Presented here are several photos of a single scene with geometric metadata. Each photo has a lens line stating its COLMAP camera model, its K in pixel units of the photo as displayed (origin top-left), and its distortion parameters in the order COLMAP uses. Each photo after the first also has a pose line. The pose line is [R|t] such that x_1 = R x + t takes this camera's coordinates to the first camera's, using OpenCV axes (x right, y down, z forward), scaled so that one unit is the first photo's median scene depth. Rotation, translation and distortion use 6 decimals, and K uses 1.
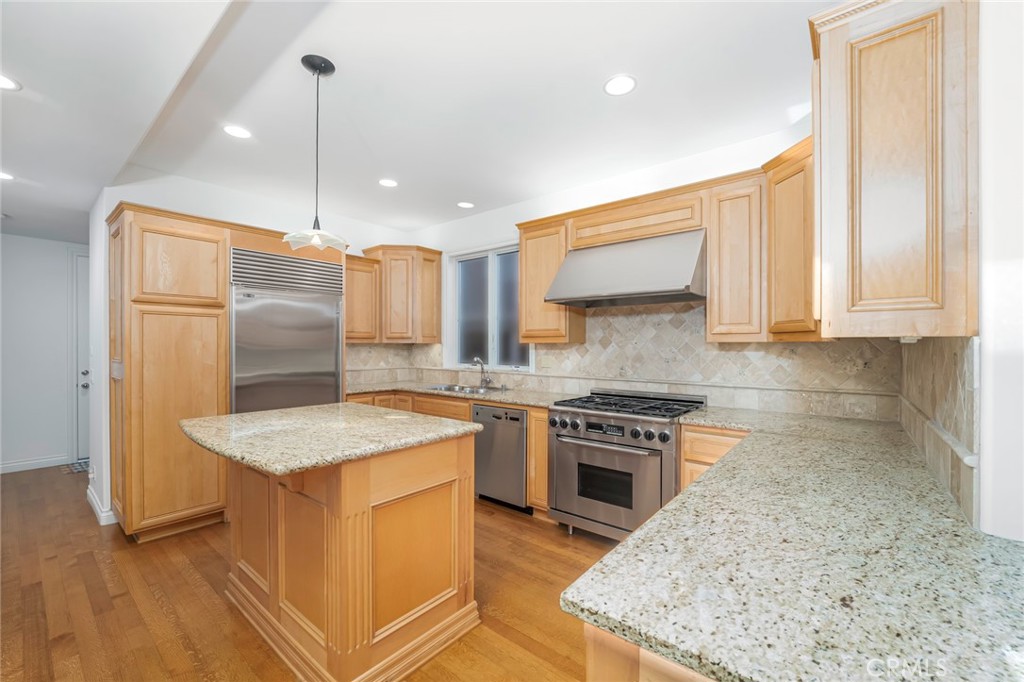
lens RADIAL K [[415.9, 0, 515.3], [0, 415.9, 346.3], [0, 0, 1]] dist [-0.012175, 0.000810]
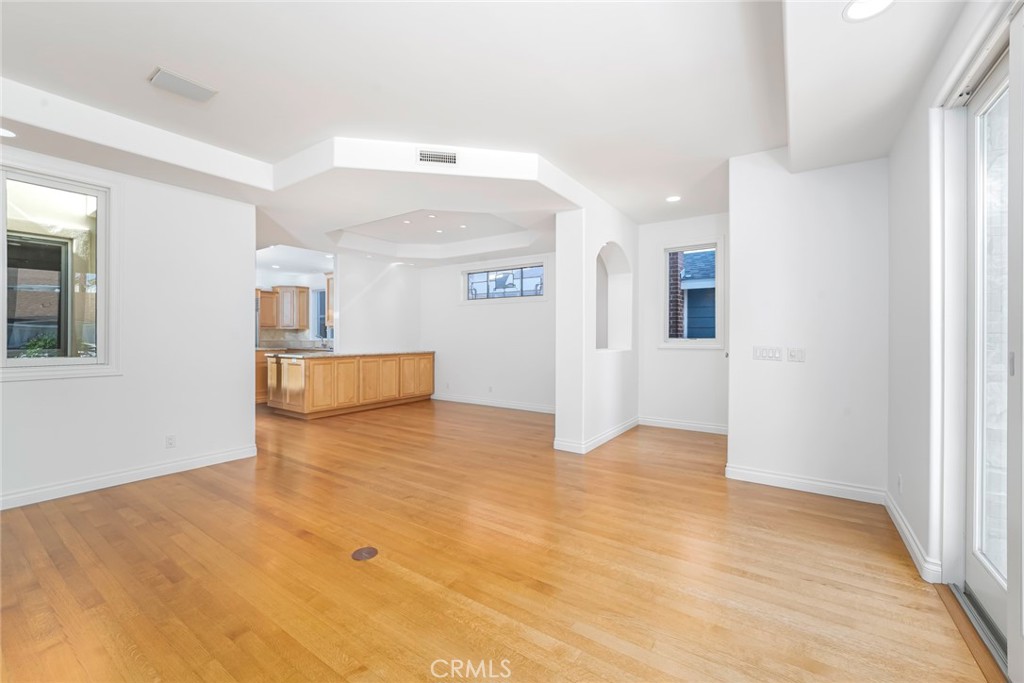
lens RADIAL K [[415.9, 0, 516.8], [0, 415.9, 335.7], [0, 0, 1]] dist [-0.012175, 0.000810]
pose [[0.996200, -0.000385, 0.087092, 0.981510], [0.000547, 0.999998, -0.001828, 0.043740], [-0.087091, 0.001868, 0.996199, -1.736019]]
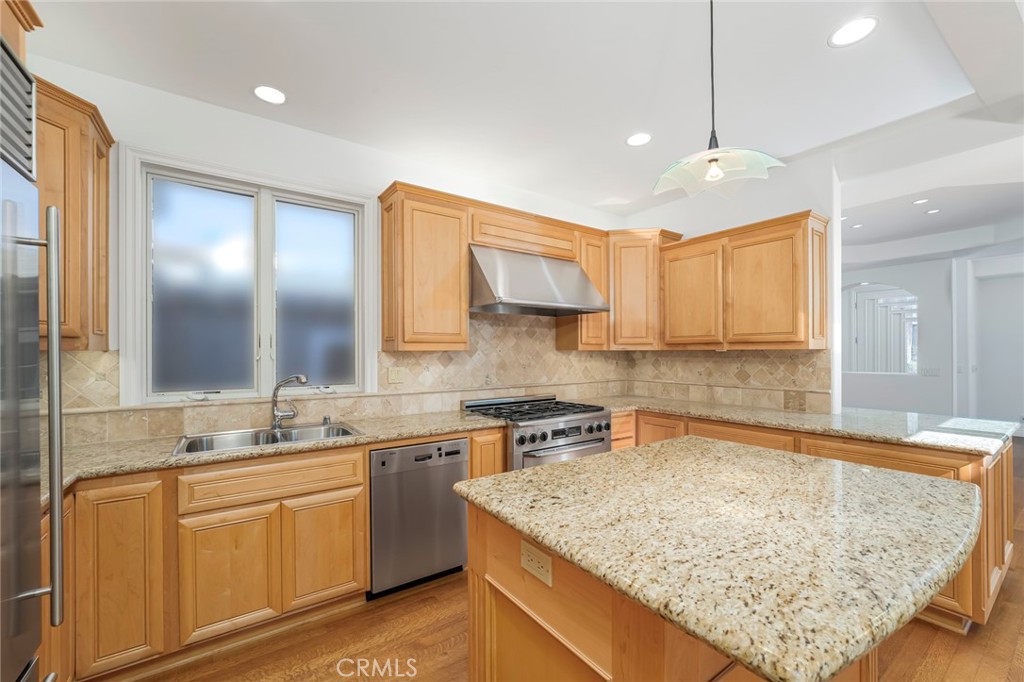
lens RADIAL K [[415.9, 0, 516.4], [0, 415.9, 349.3], [0, 0, 1]] dist [-0.012175, 0.000810]
pose [[0.271031, 0.003063, 0.962566, -0.637845], [0.005360, 0.999975, -0.004692, -0.006060], [-0.962556, 0.006431, 0.271008, 0.636847]]
